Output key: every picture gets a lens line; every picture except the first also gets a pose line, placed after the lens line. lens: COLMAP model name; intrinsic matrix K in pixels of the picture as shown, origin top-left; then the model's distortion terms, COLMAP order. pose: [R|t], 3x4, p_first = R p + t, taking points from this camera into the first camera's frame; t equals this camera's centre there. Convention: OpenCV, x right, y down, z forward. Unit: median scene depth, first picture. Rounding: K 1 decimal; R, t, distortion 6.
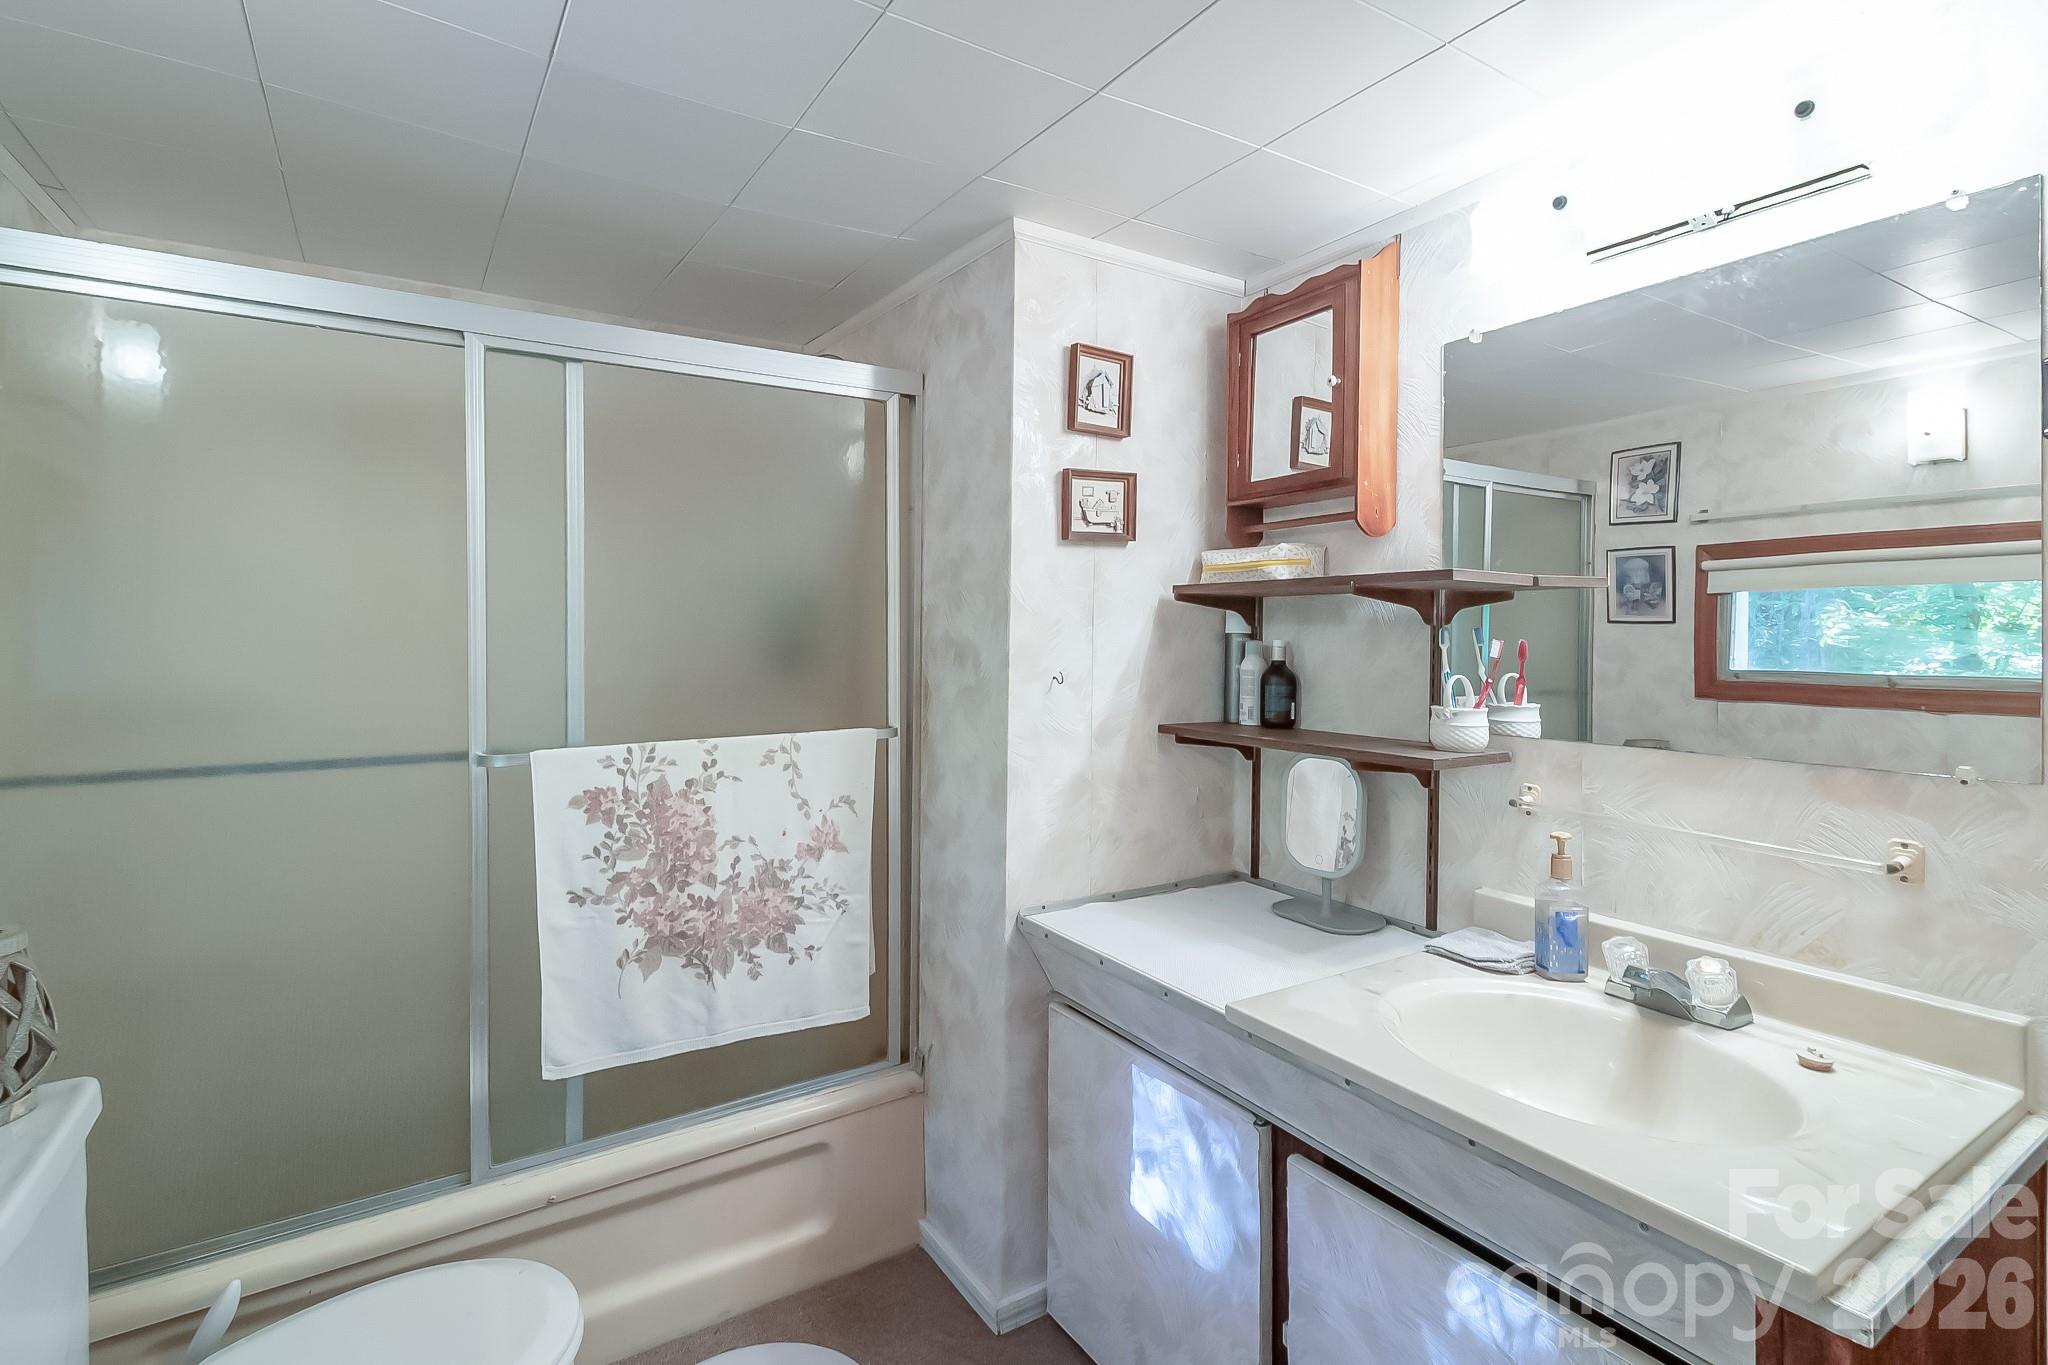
lens RADIAL K [[970.2, 0, 999.2], [0, 970.2, 640.5], [0, 0, 1]] dist [0.004169, 0.000251]
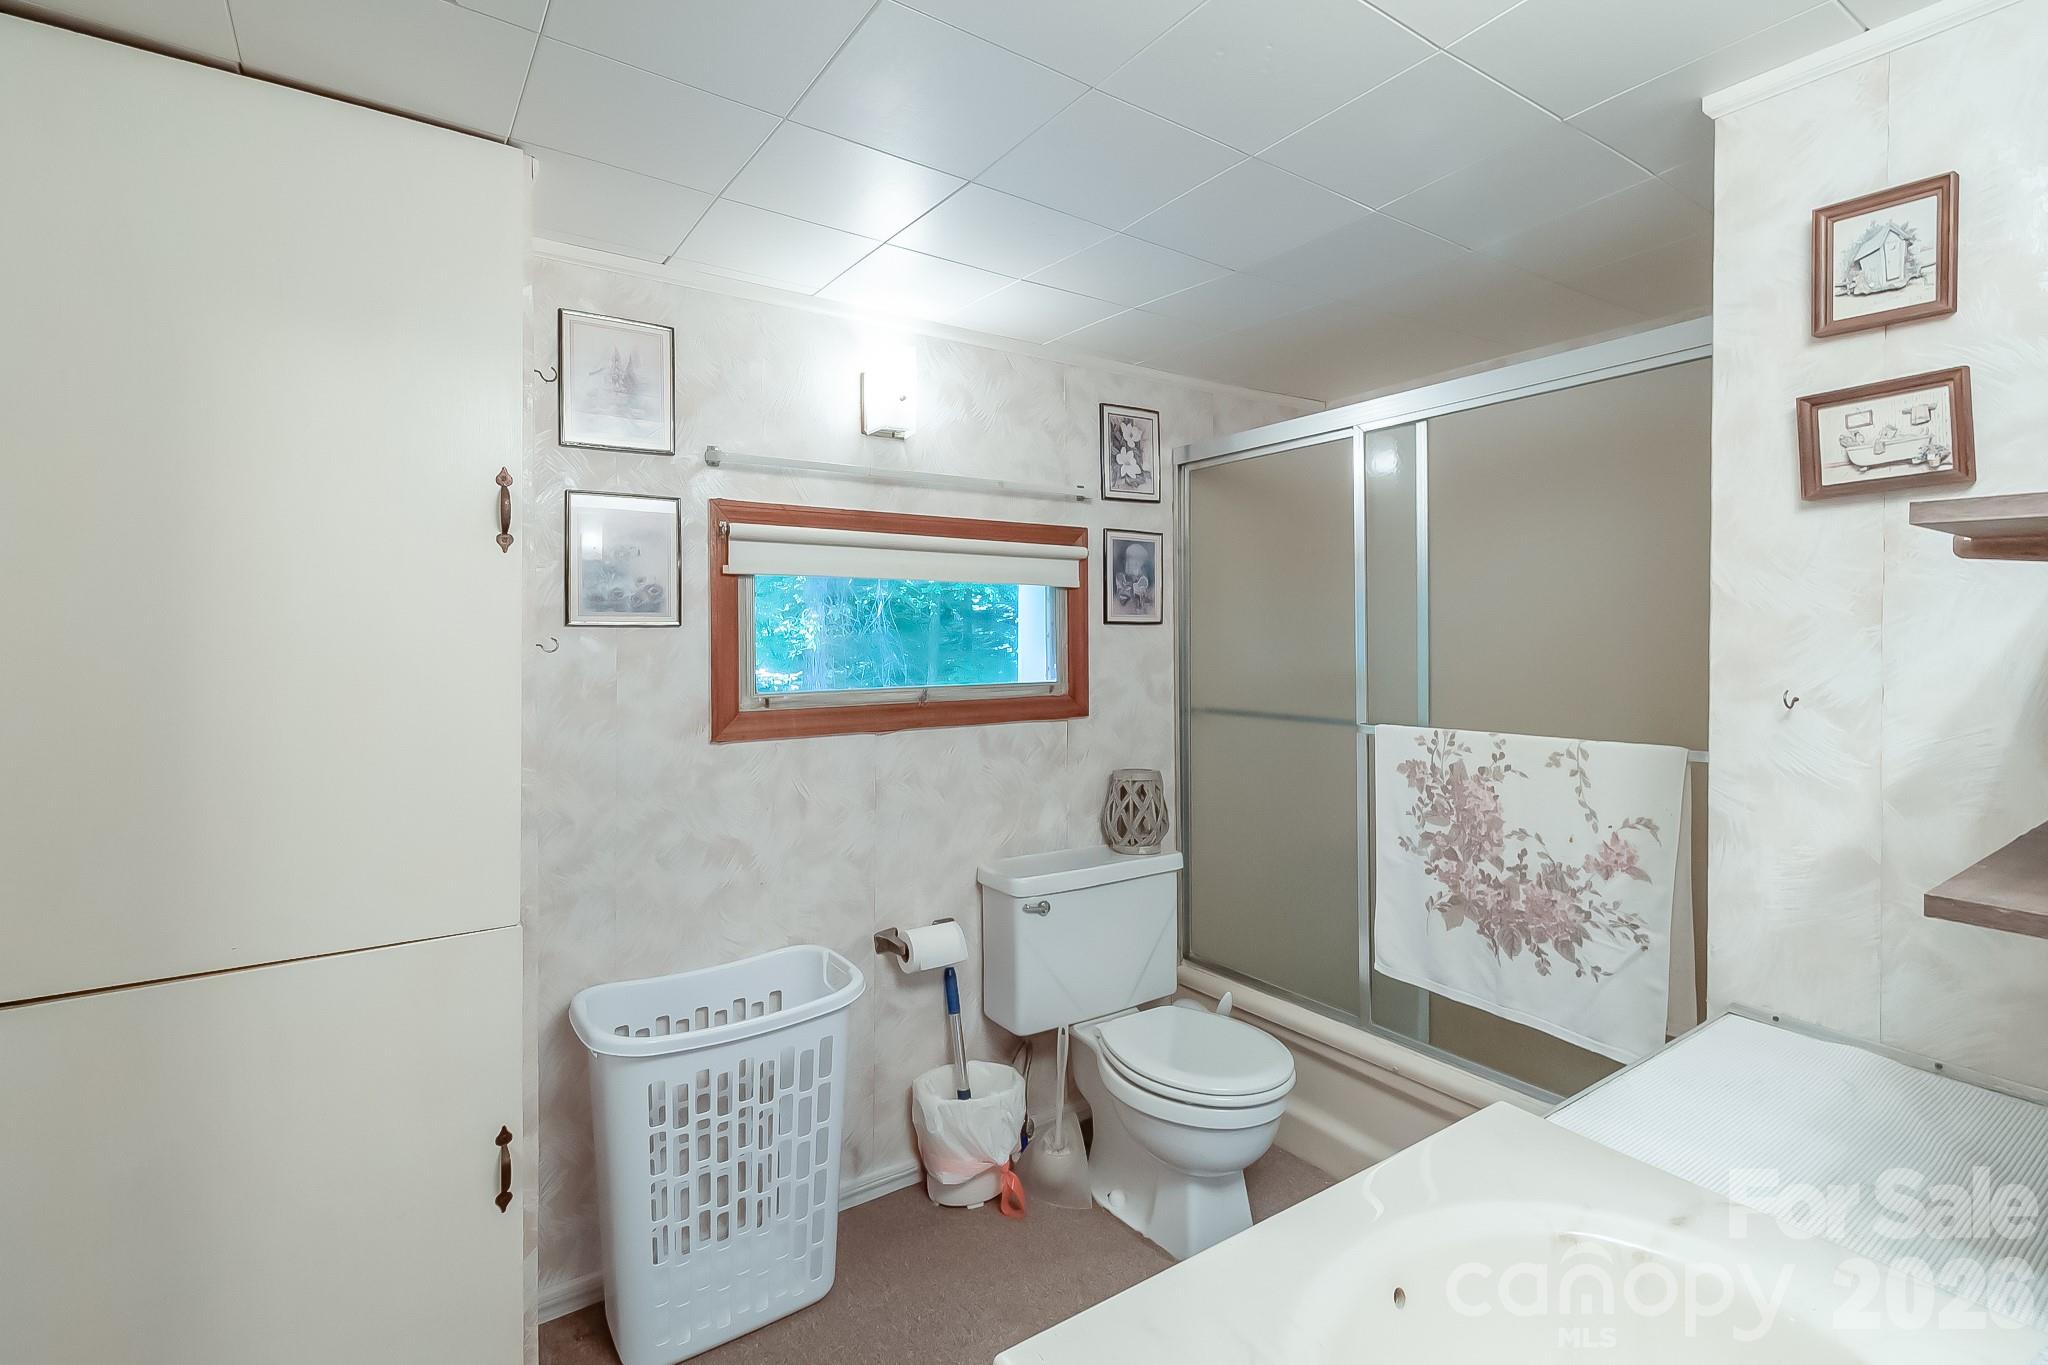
lens RADIAL K [[931.3, 0, 1036.1], [0, 931.3, 641.0], [0, 0, 1]] dist [0.001522, -0.000138]
pose [[0.043222, 0.002644, -0.999062, 0.699230], [-0.008651, 0.999960, 0.002272, -0.000404], [0.999028, 0.008544, 0.043243, 0.416583]]
